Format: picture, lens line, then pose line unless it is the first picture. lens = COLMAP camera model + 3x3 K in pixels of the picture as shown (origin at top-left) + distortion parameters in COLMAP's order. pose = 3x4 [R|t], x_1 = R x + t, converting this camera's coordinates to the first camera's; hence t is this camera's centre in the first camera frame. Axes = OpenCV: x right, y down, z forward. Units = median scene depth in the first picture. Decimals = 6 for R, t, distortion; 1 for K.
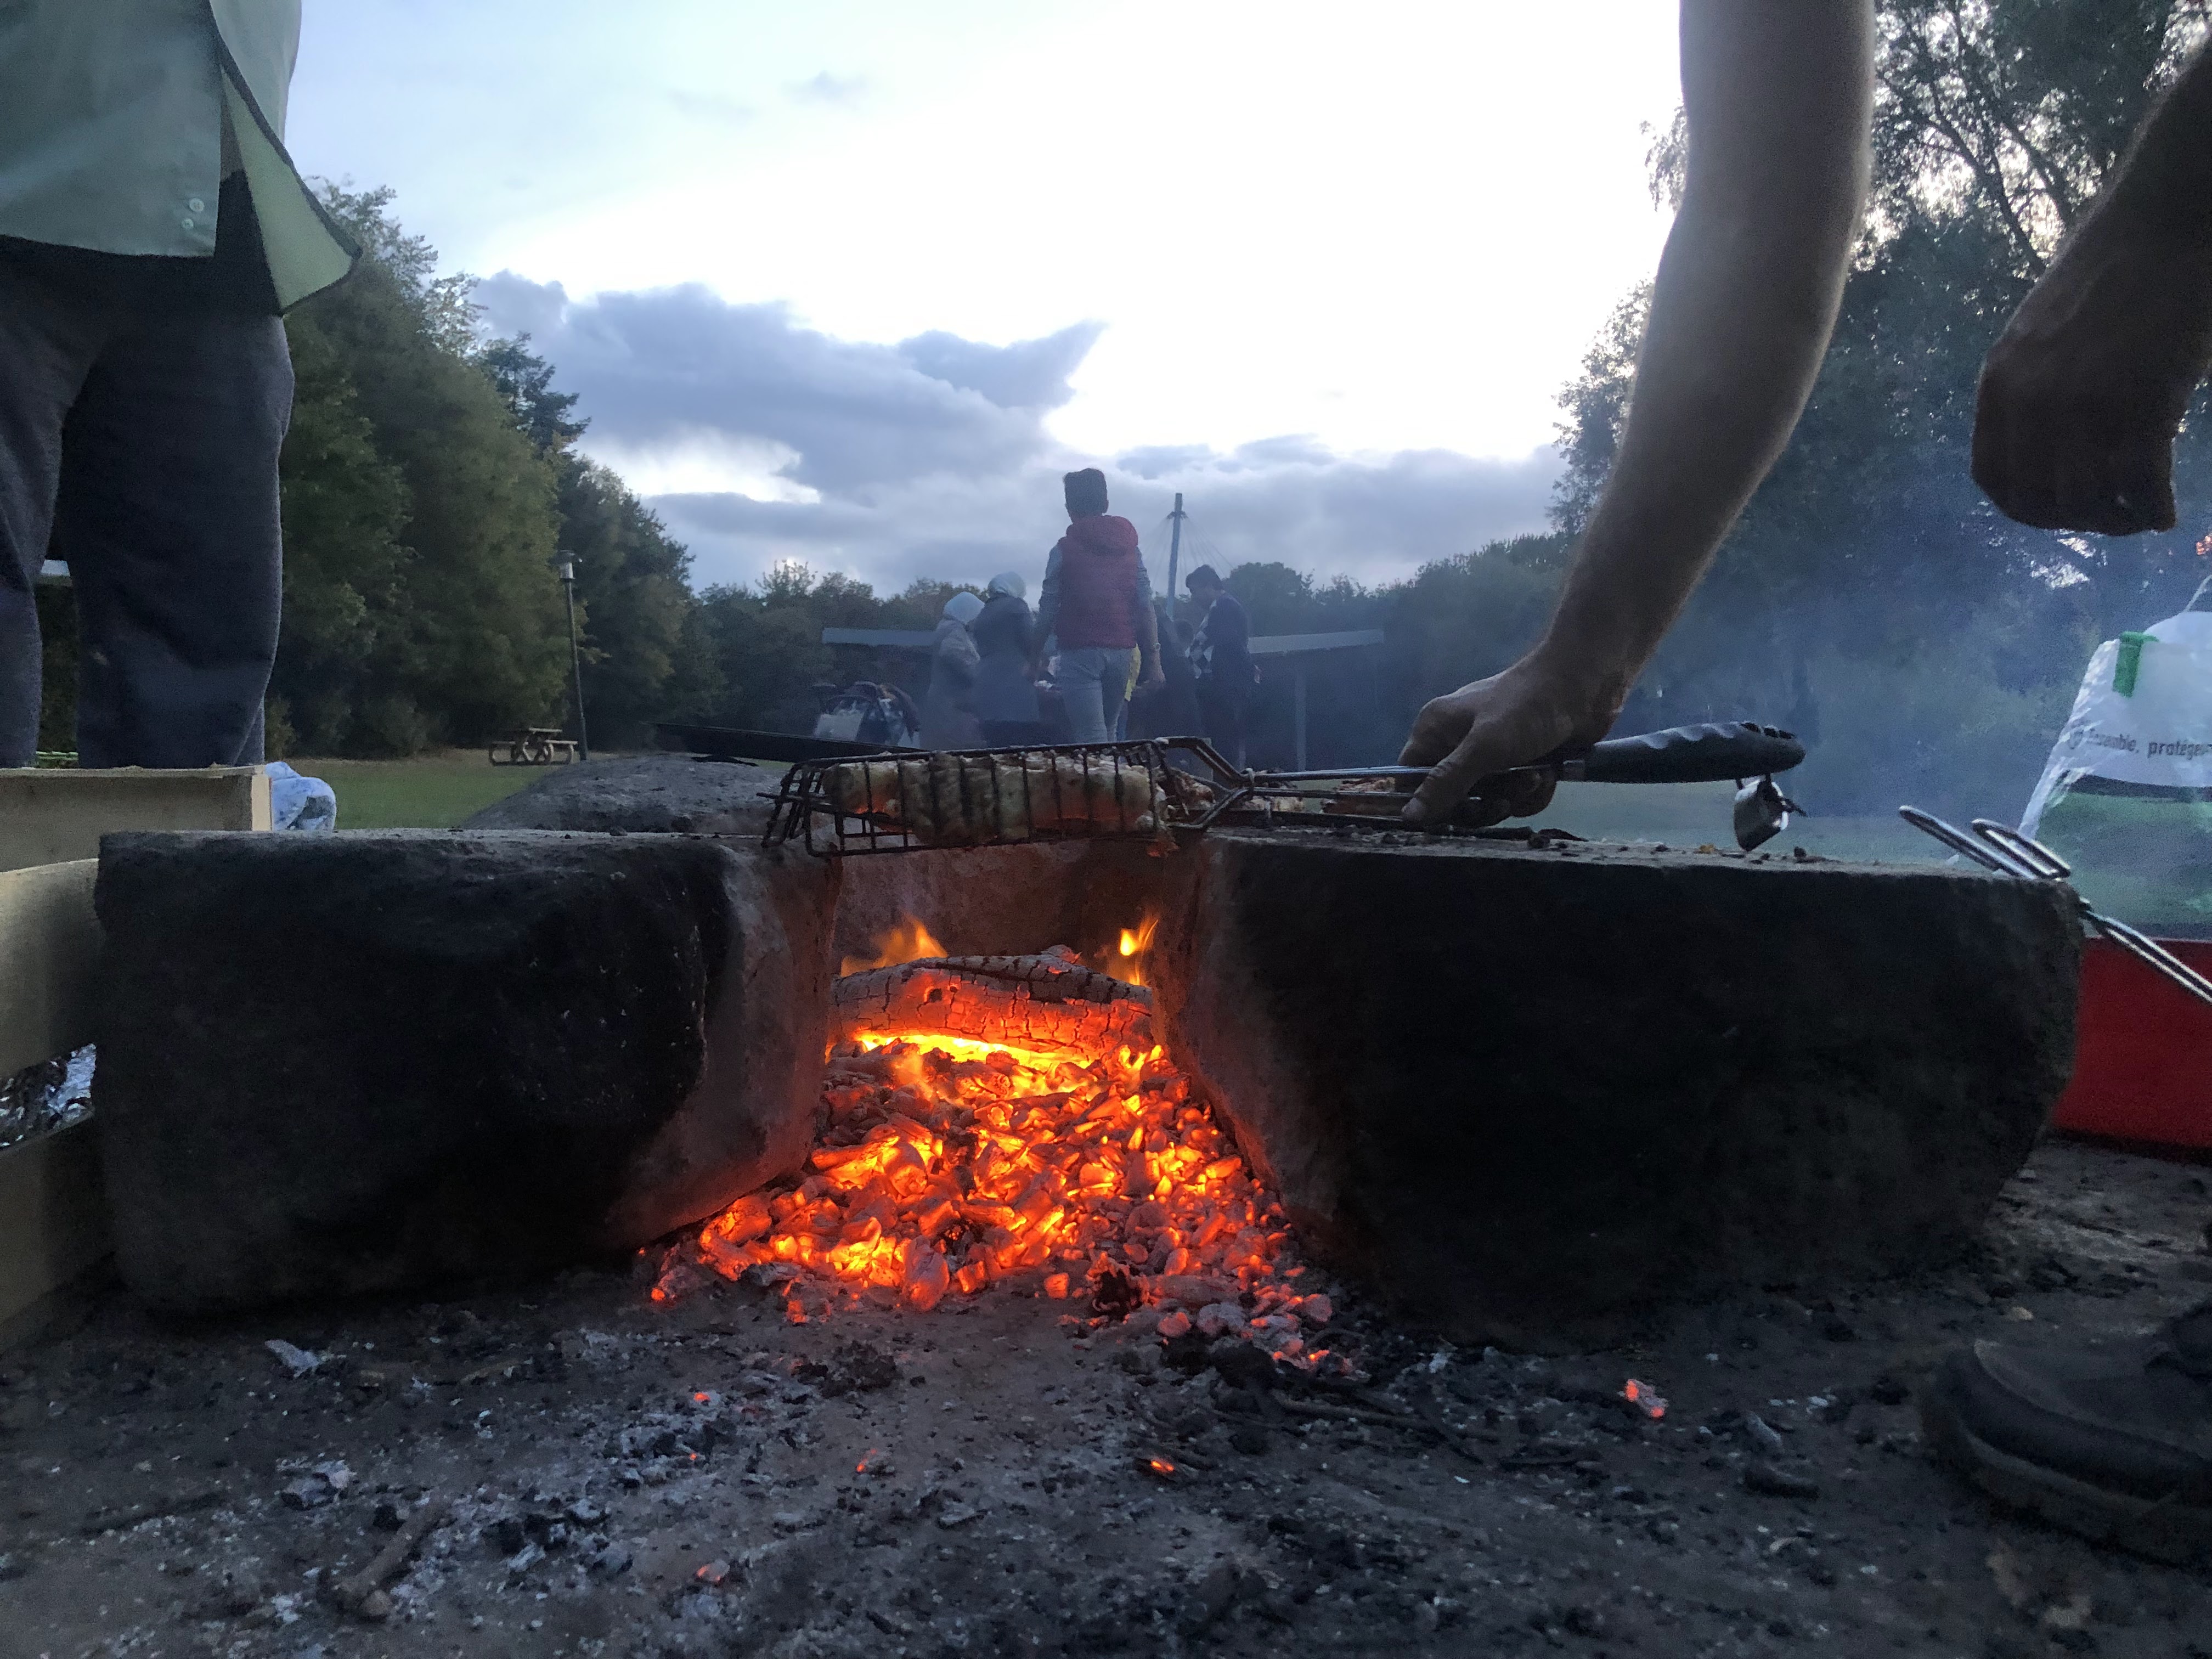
lens RADIAL K [[1722.1, 0, 1106.0], [0, 1722.1, 829.5], [0, 0, 1]] dist [0.014520, 0.001561]
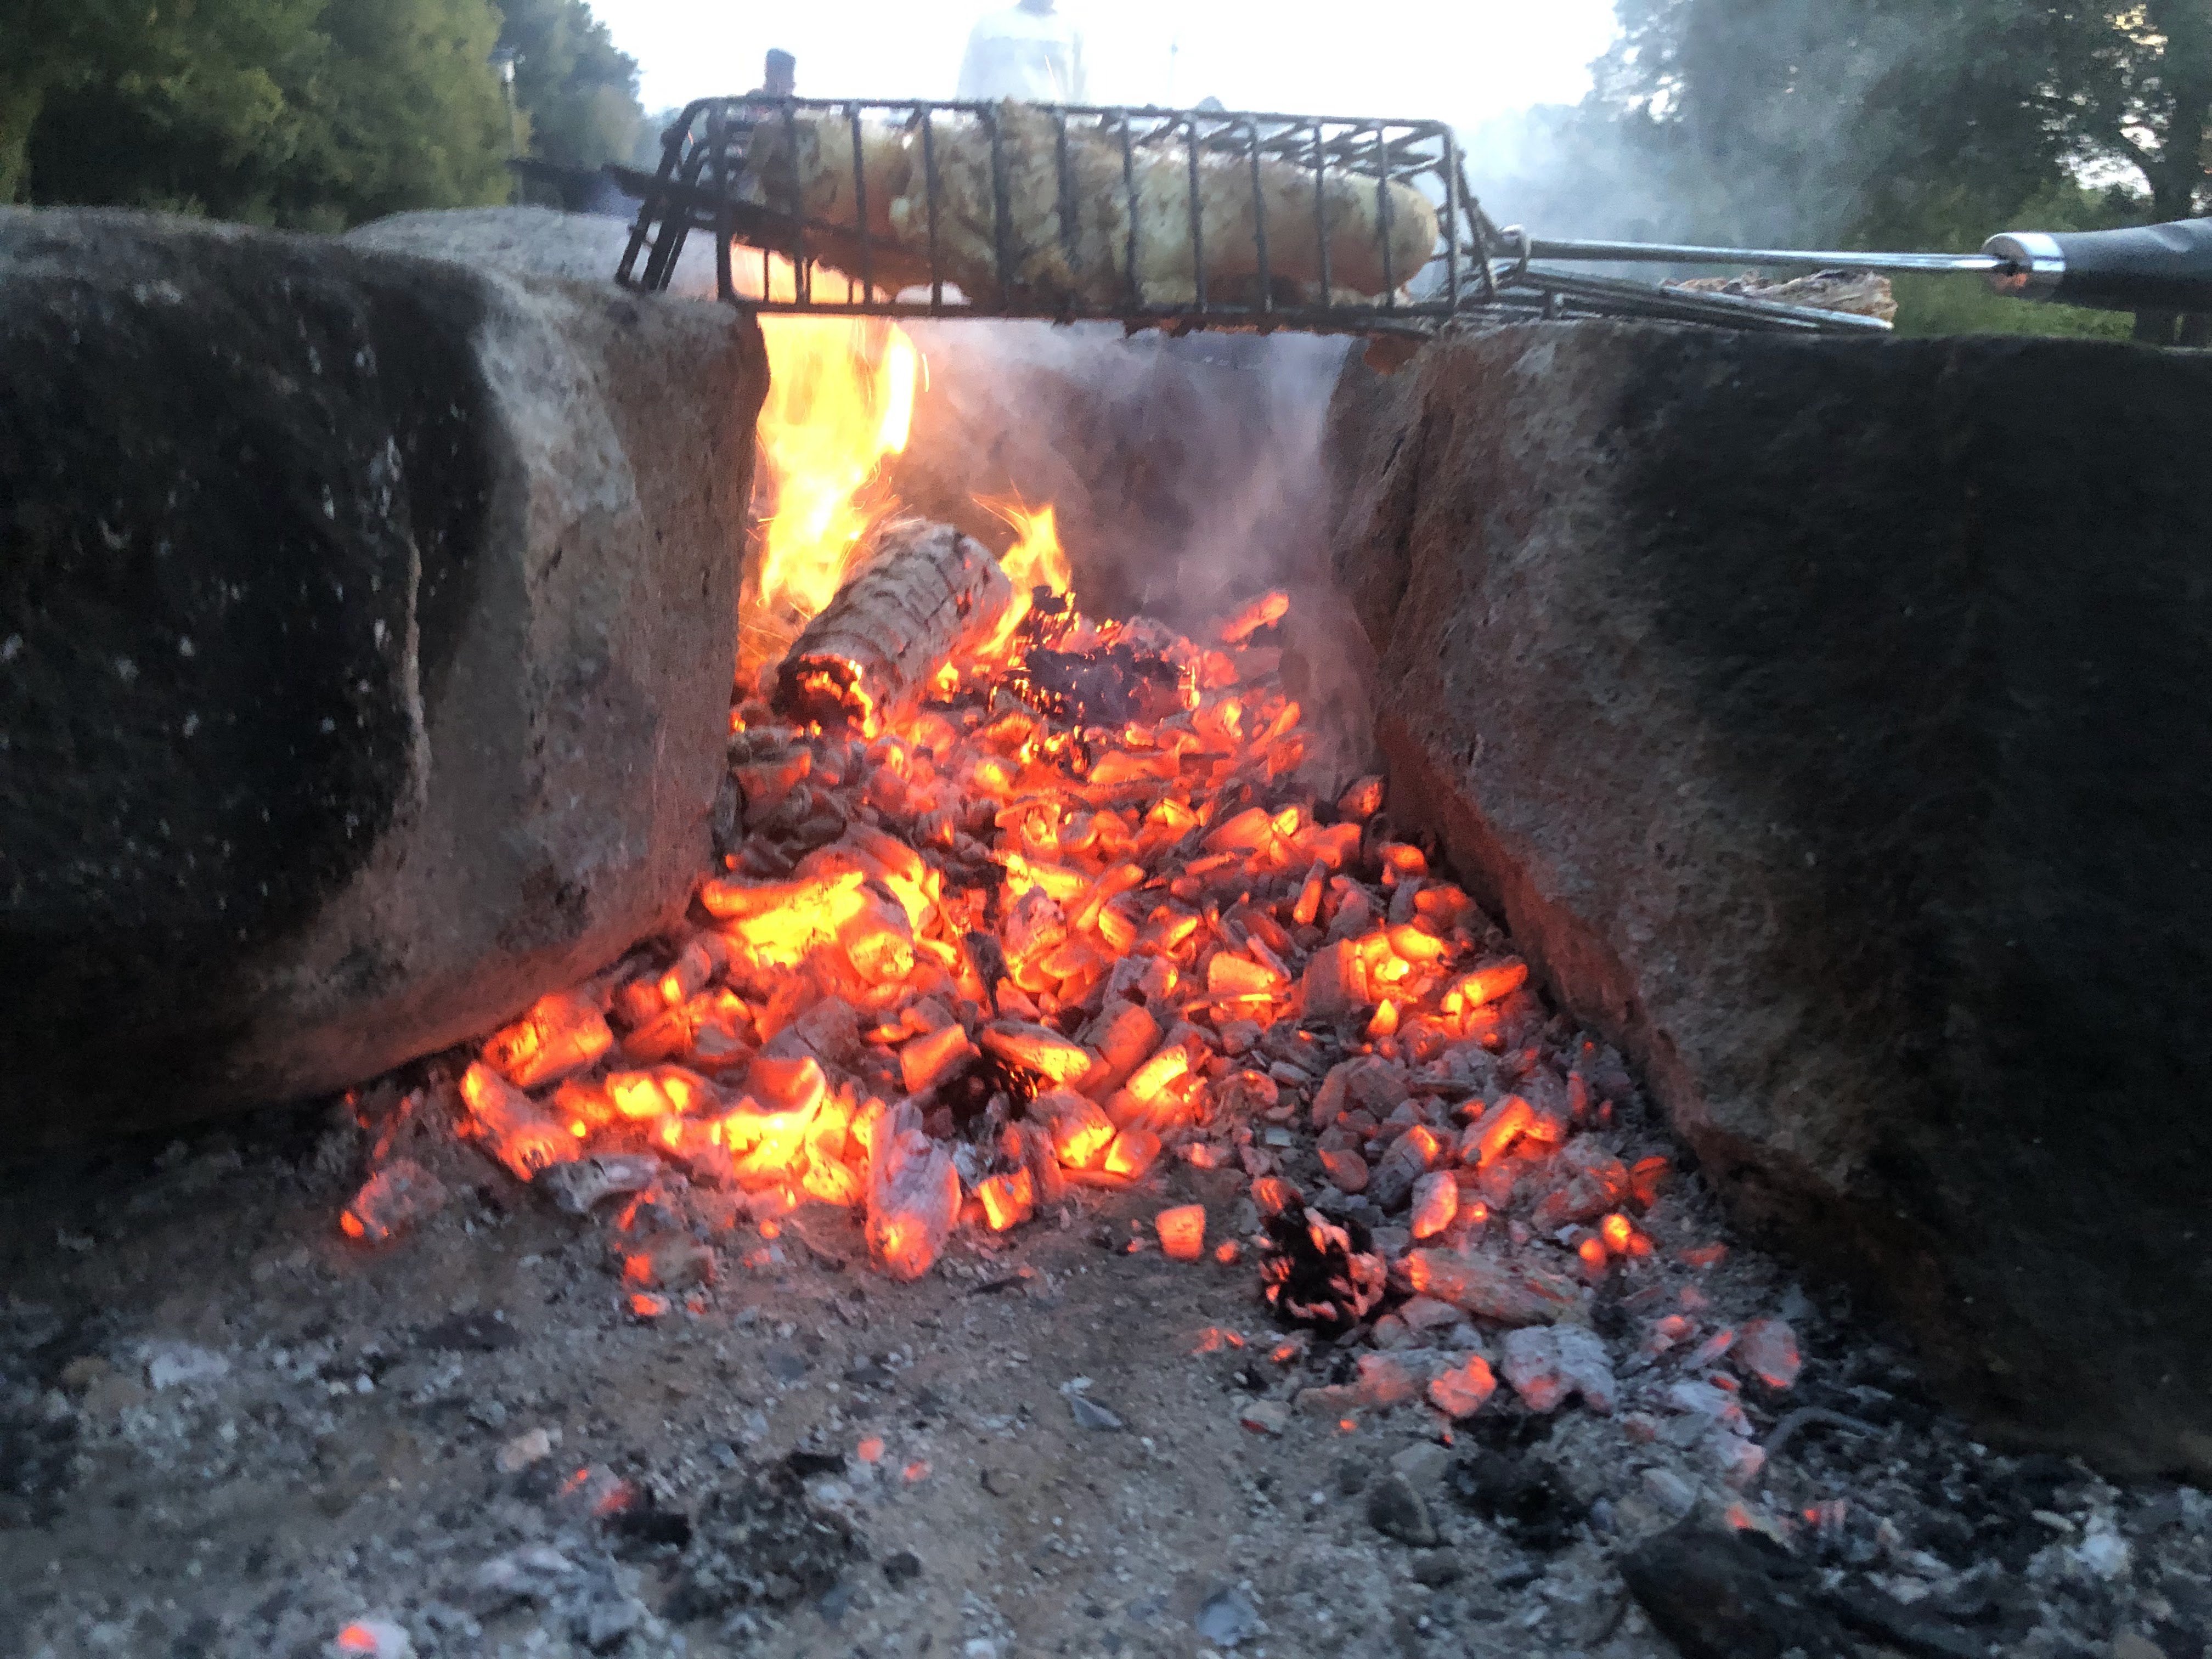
lens RADIAL K [[1799.5, 0, 1107.6], [0, 1799.5, 799.0], [0, 0, 1]] dist [-0.003223, -0.002544]
pose [[0.998603, 0.047384, 0.023396, -0.066556], [-0.051361, 0.974437, 0.218712, 0.034335], [-0.012435, -0.219608, 0.975509, 0.521834]]
